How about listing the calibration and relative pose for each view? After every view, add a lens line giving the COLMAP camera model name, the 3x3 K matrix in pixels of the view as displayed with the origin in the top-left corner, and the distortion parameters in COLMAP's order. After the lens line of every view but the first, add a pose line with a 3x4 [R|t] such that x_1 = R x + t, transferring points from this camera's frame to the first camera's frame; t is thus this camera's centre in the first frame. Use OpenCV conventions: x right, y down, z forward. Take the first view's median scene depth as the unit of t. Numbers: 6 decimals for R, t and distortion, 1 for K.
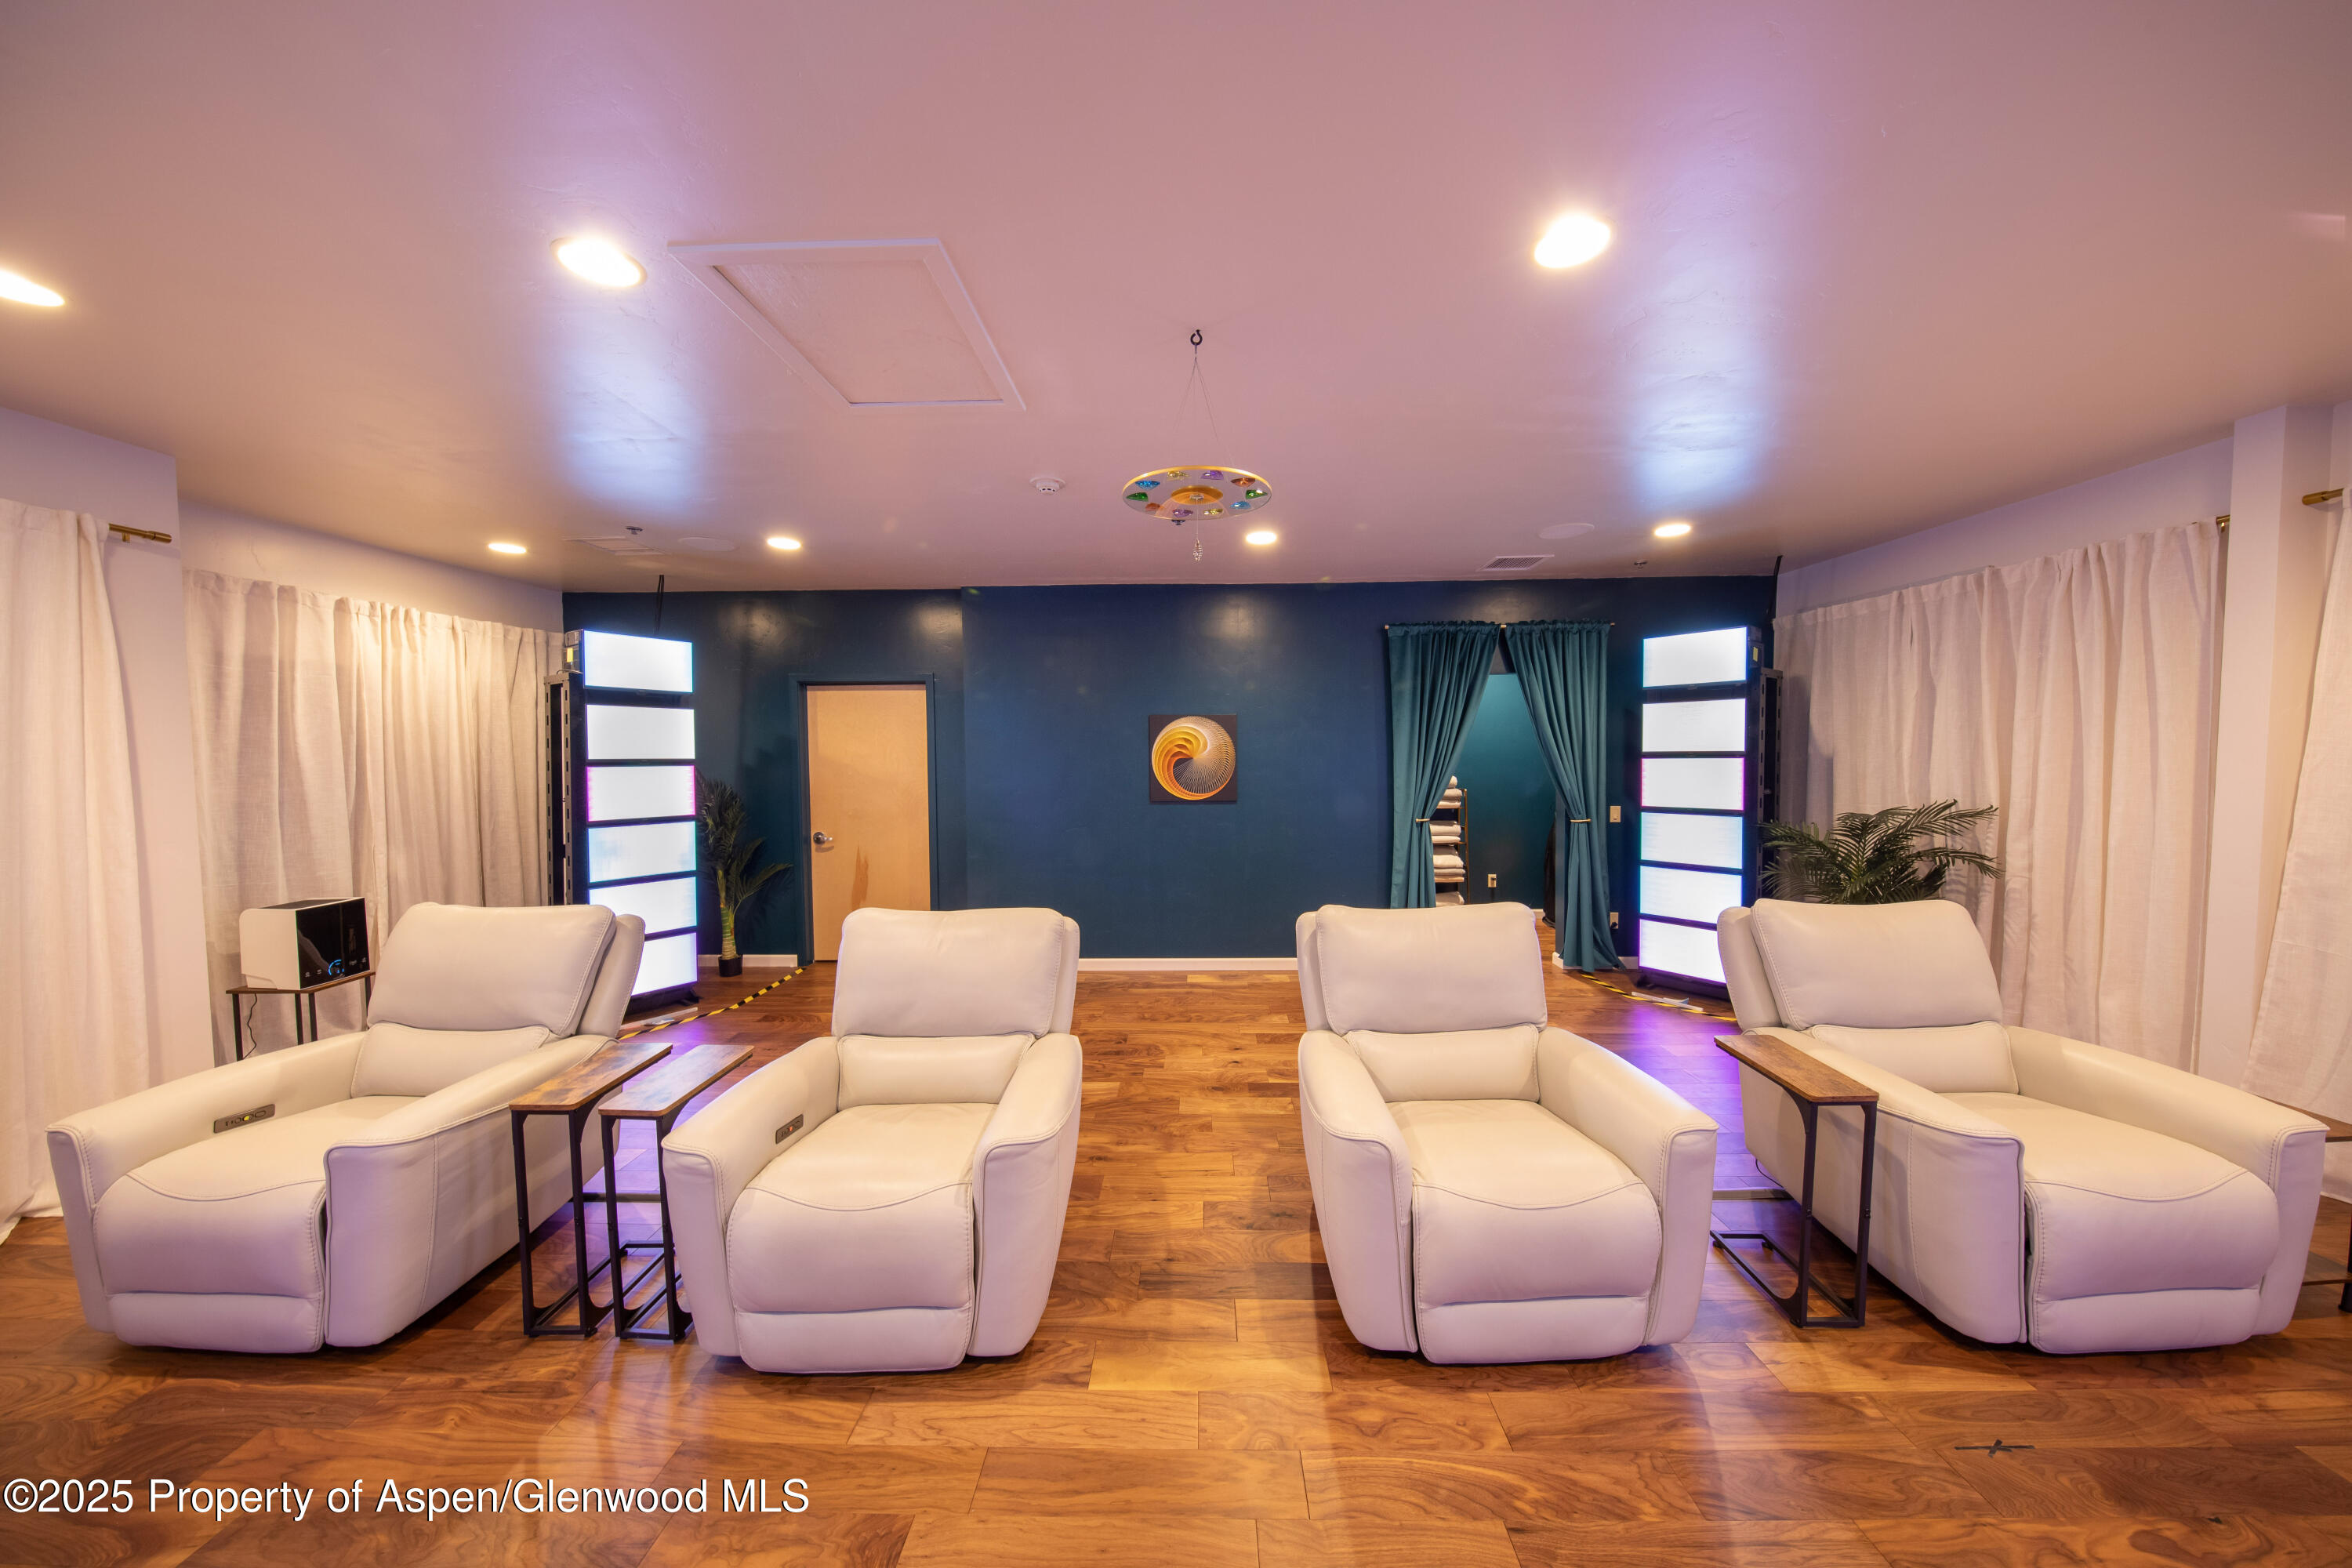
lens RADIAL K [[688.6, 0, 1168.4], [0, 688.6, 777.6], [0, 0, 1]] dist [0.001029, 0.000024]
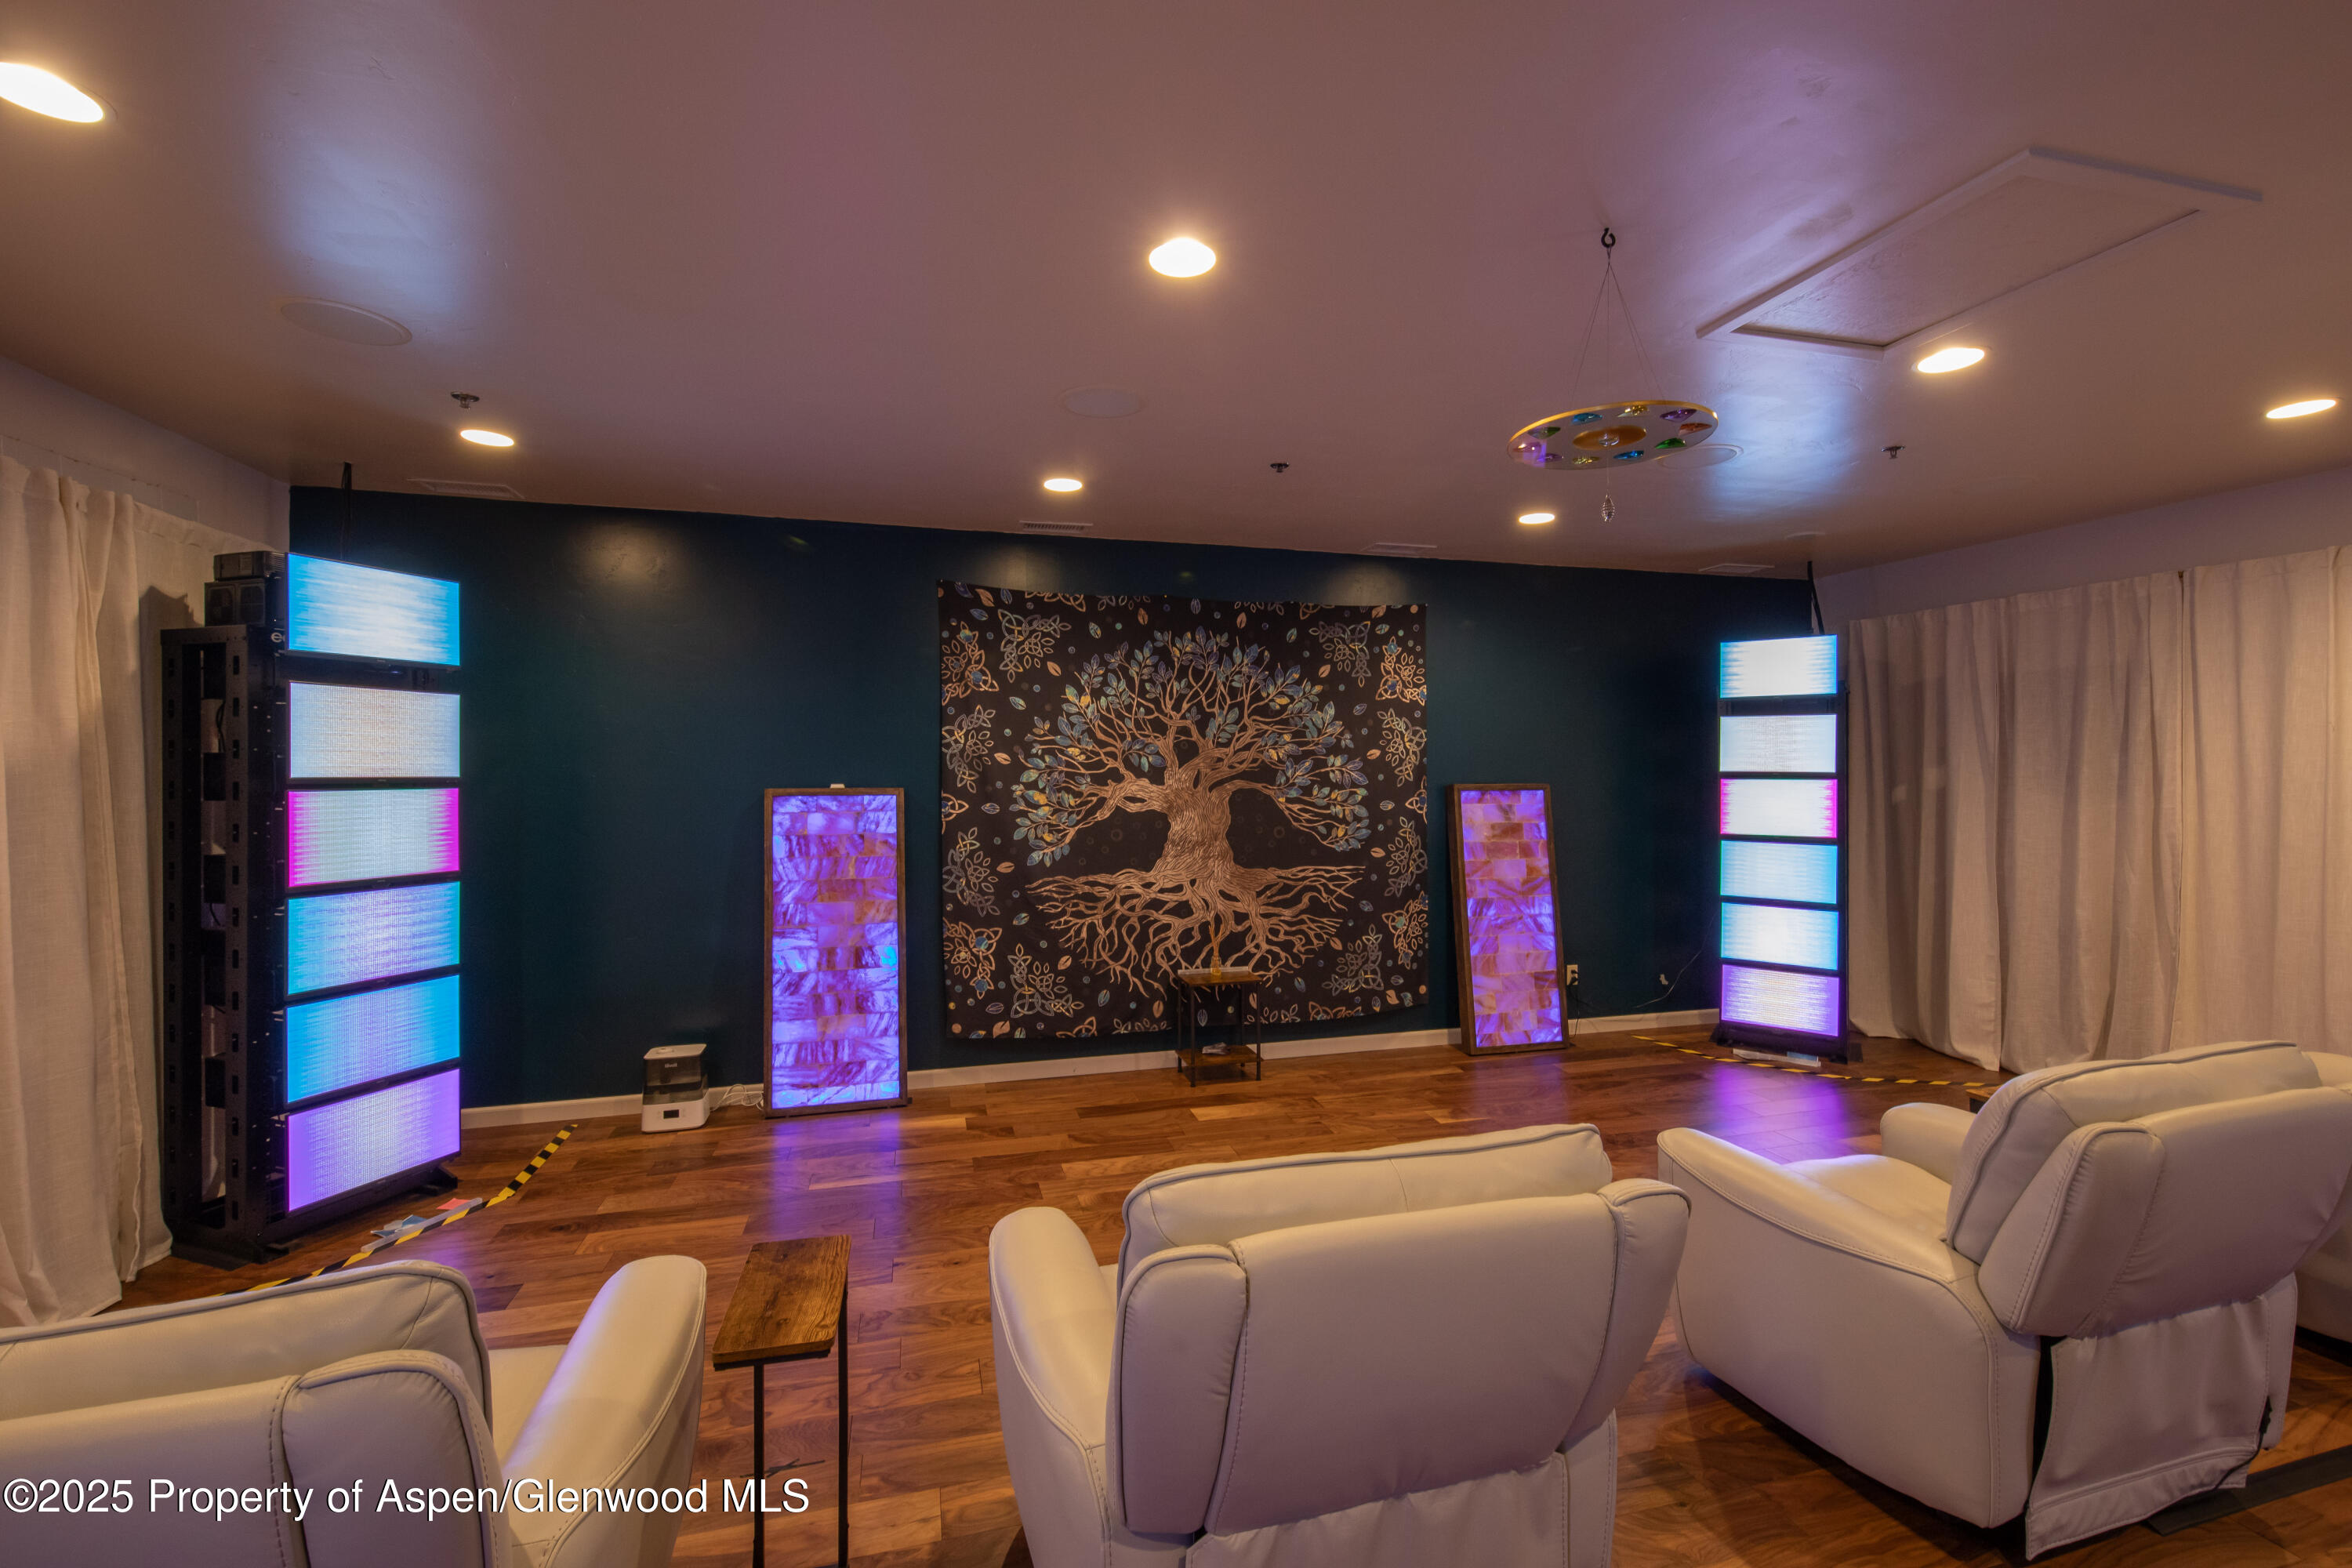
lens RADIAL K [[982.2, 0, 1169.3], [0, 982.2, 764.3], [0, 0, 1]] dist [0.000023, -0.000581]
pose [[0.957564, 0.007530, 0.288121, -0.355993], [0.004859, 0.999095, -0.042259, 0.002188], [-0.288178, 0.041866, 0.956661, 0.008584]]
